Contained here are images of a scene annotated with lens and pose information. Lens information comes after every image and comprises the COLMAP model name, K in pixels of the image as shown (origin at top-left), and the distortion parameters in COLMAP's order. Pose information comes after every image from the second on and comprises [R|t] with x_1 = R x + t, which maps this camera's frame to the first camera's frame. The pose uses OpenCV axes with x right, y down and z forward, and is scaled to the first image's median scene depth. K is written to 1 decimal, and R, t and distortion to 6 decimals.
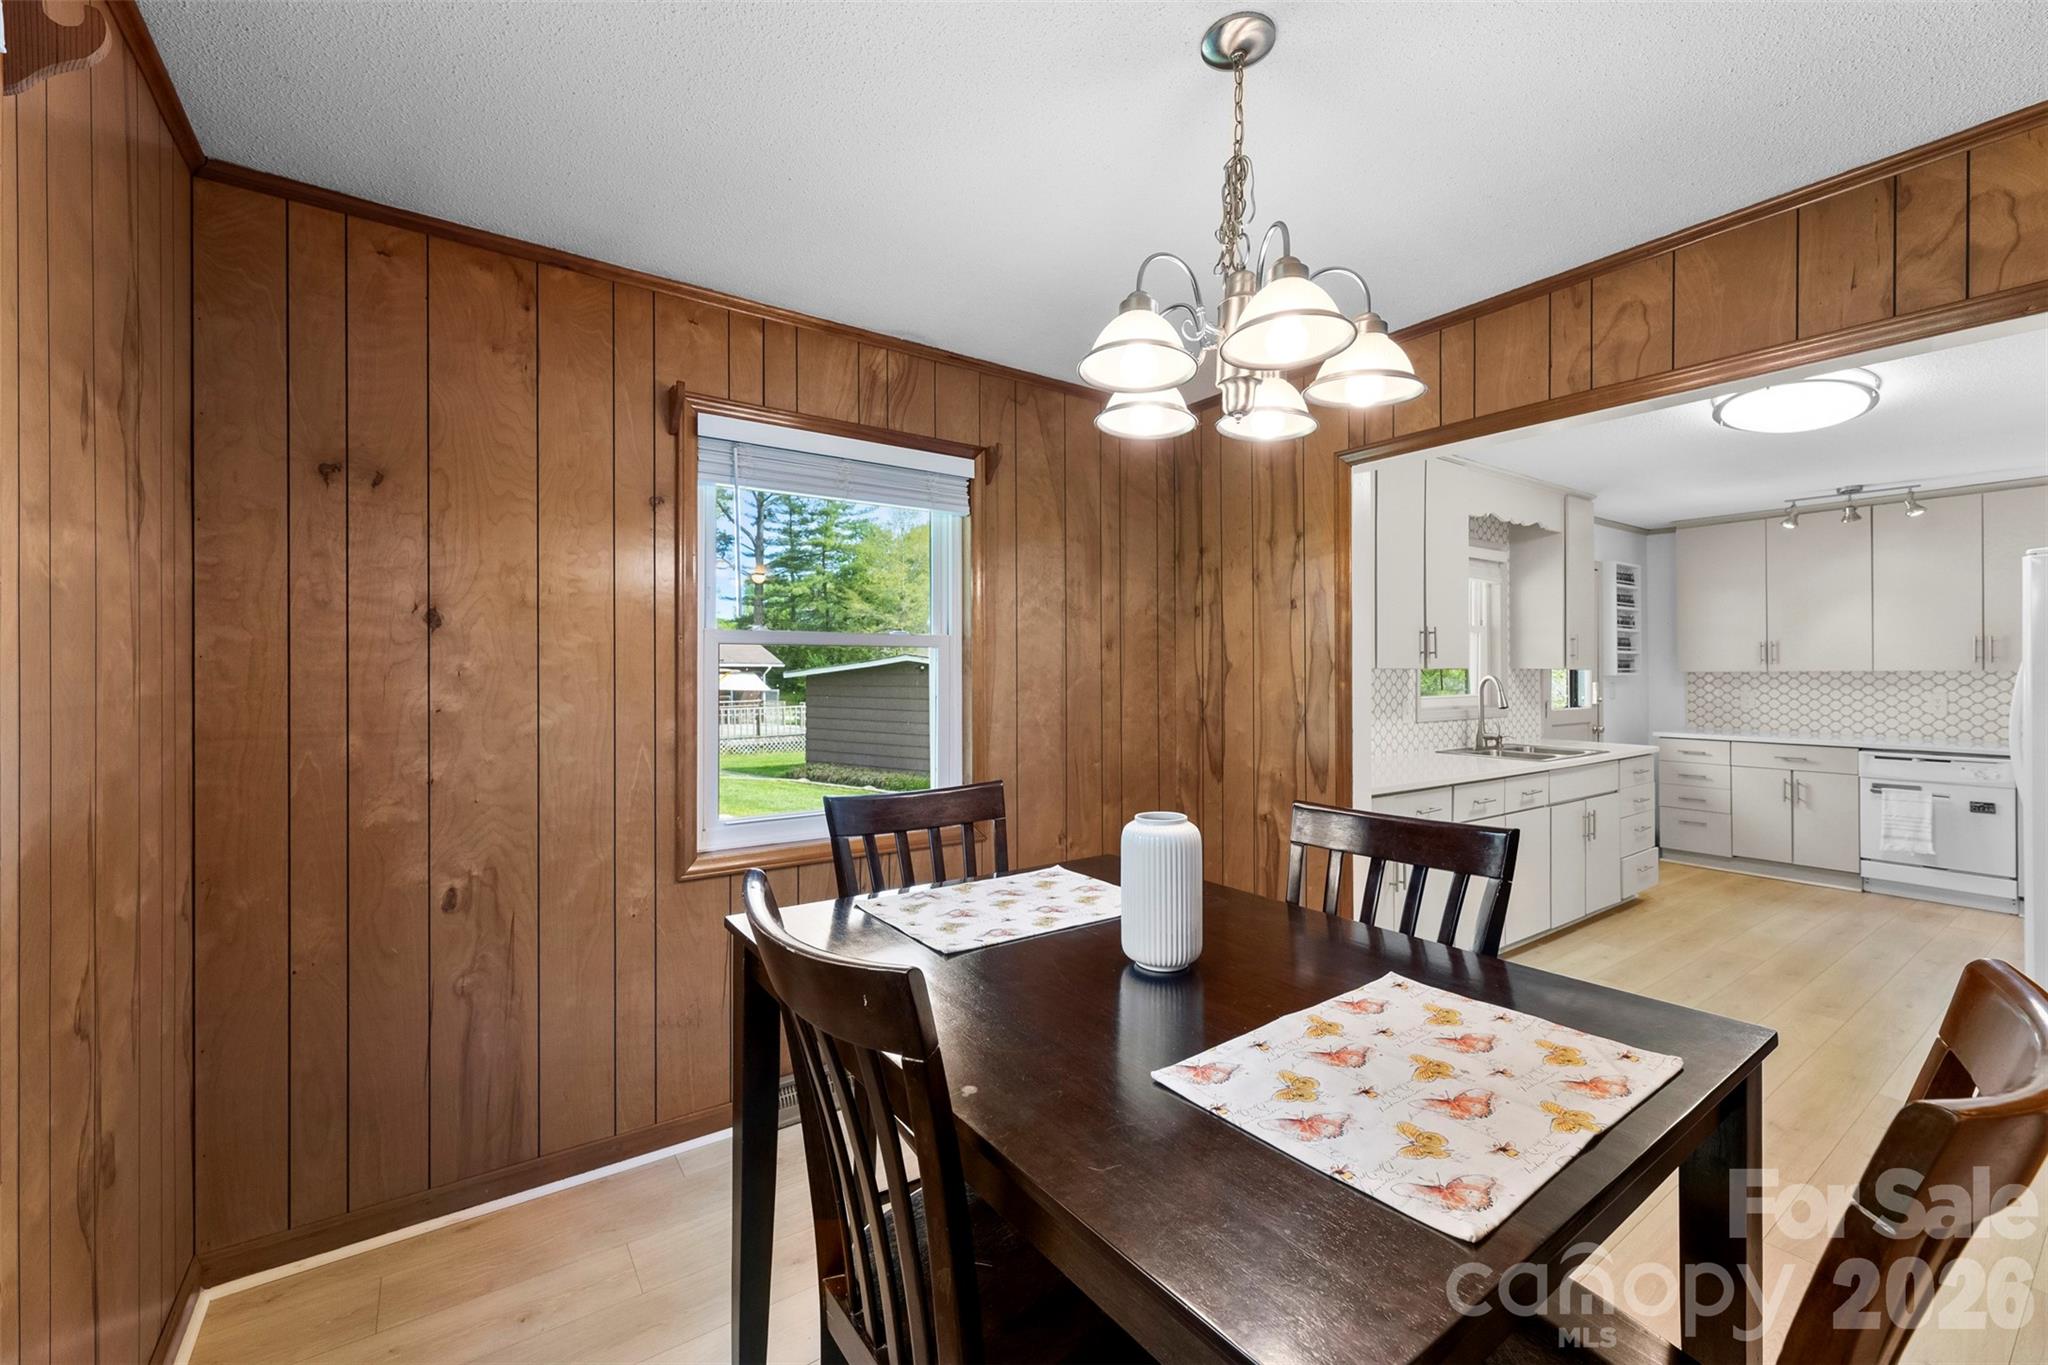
lens RADIAL K [[831.5, 0, 1019.4], [0, 831.5, 668.6], [0, 0, 1]] dist [-0.002393, -0.000123]
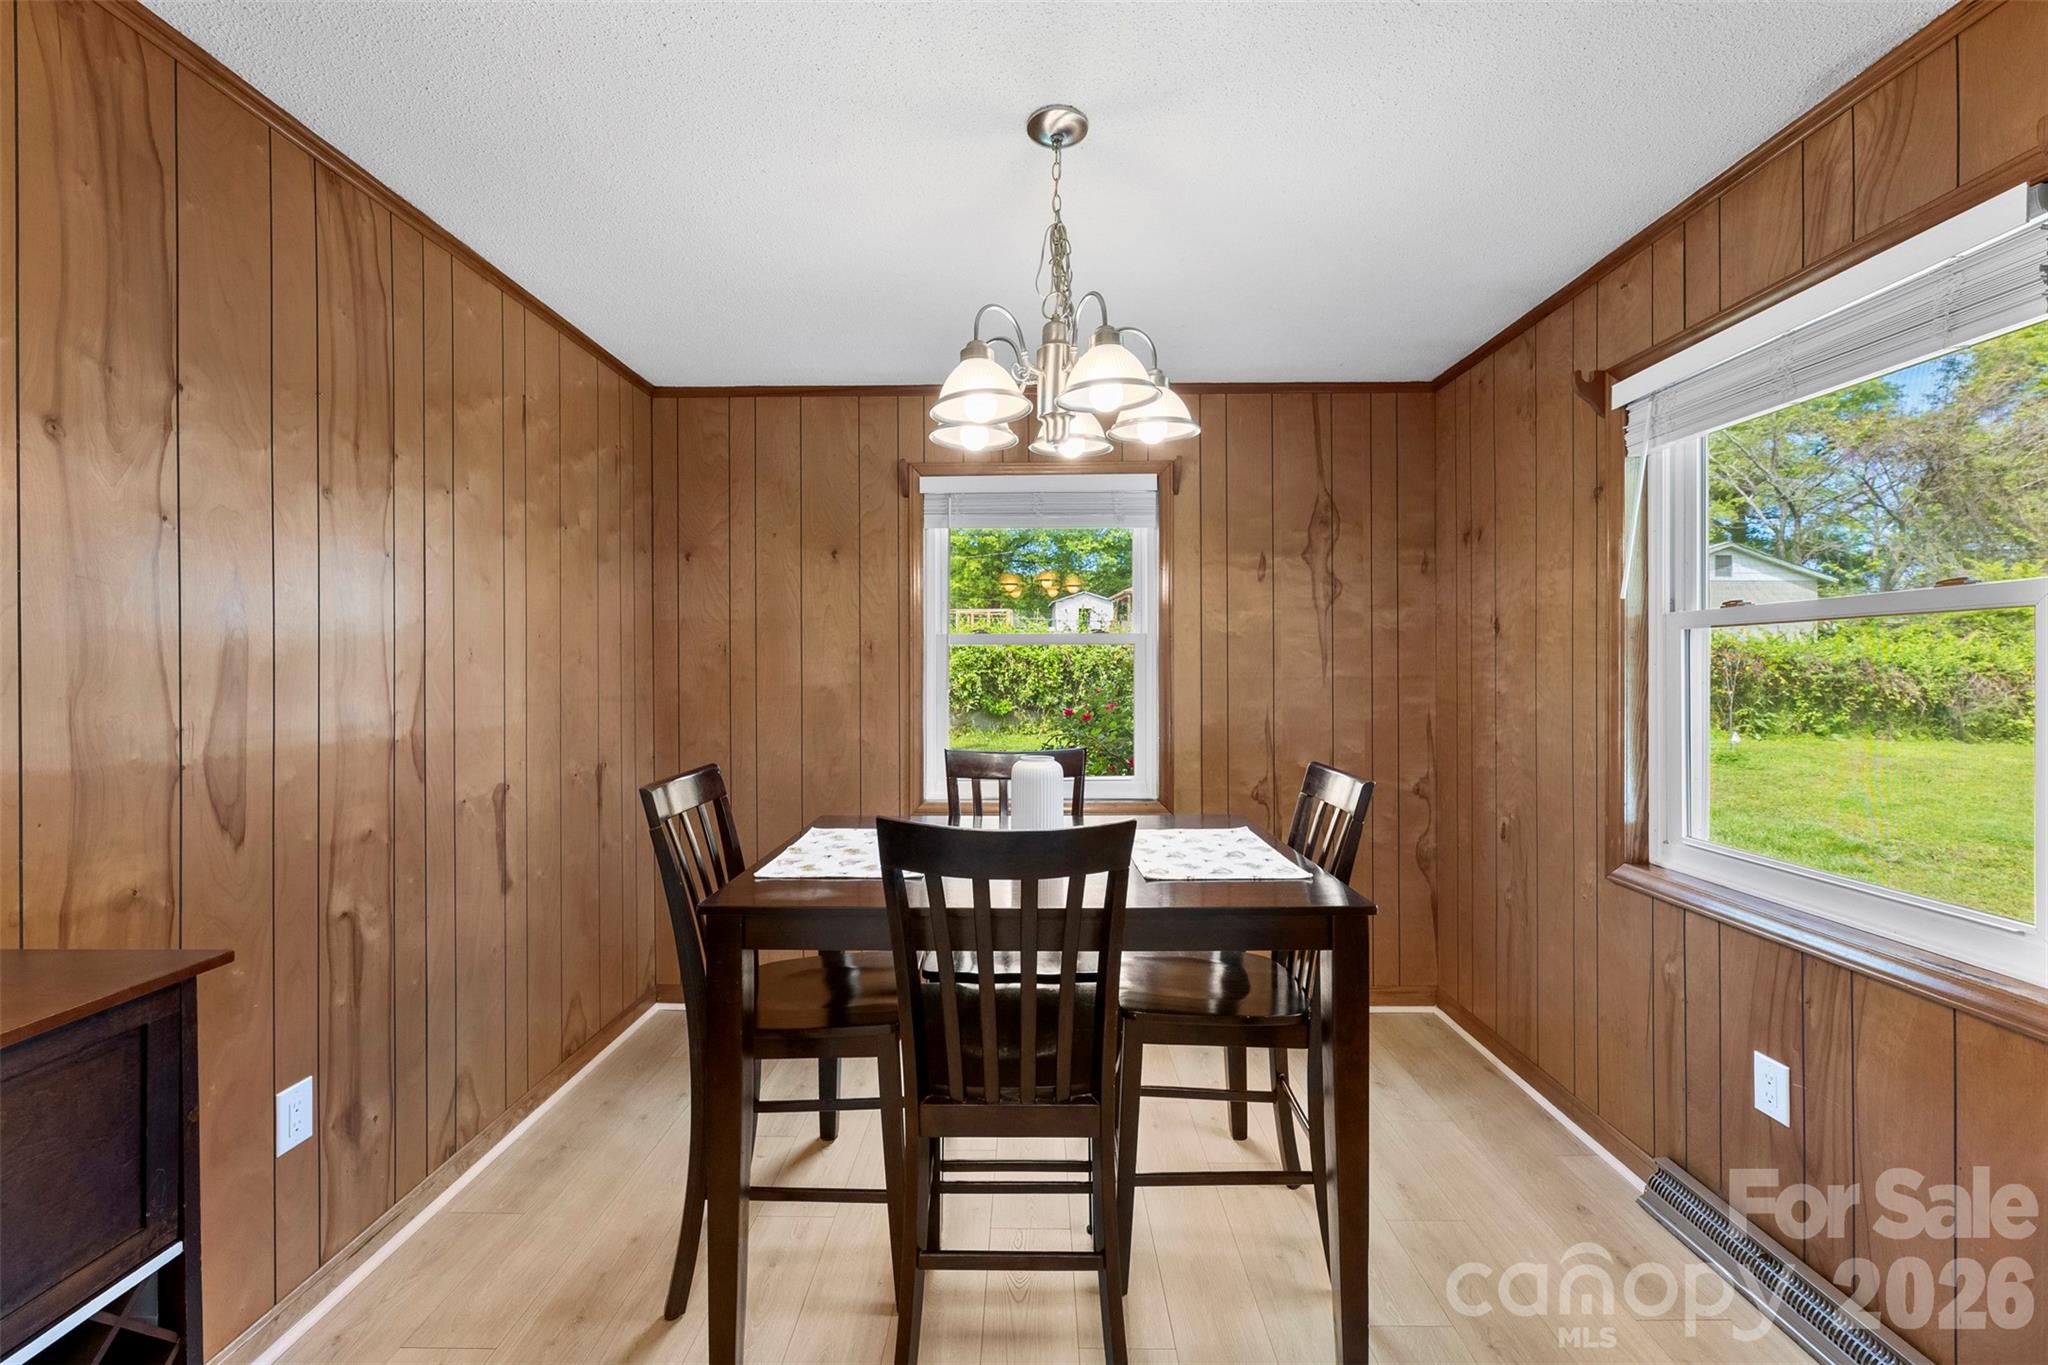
lens RADIAL K [[831.5, 0, 1019.4], [0, 831.5, 668.6], [0, 0, 1]] dist [-0.002393, -0.000123]
pose [[-0.589700, 0.005237, -0.807606, 0.881772], [0.009914, 0.999951, -0.000755, 0.004327], [0.807562, -0.008452, -0.589722, 1.165163]]
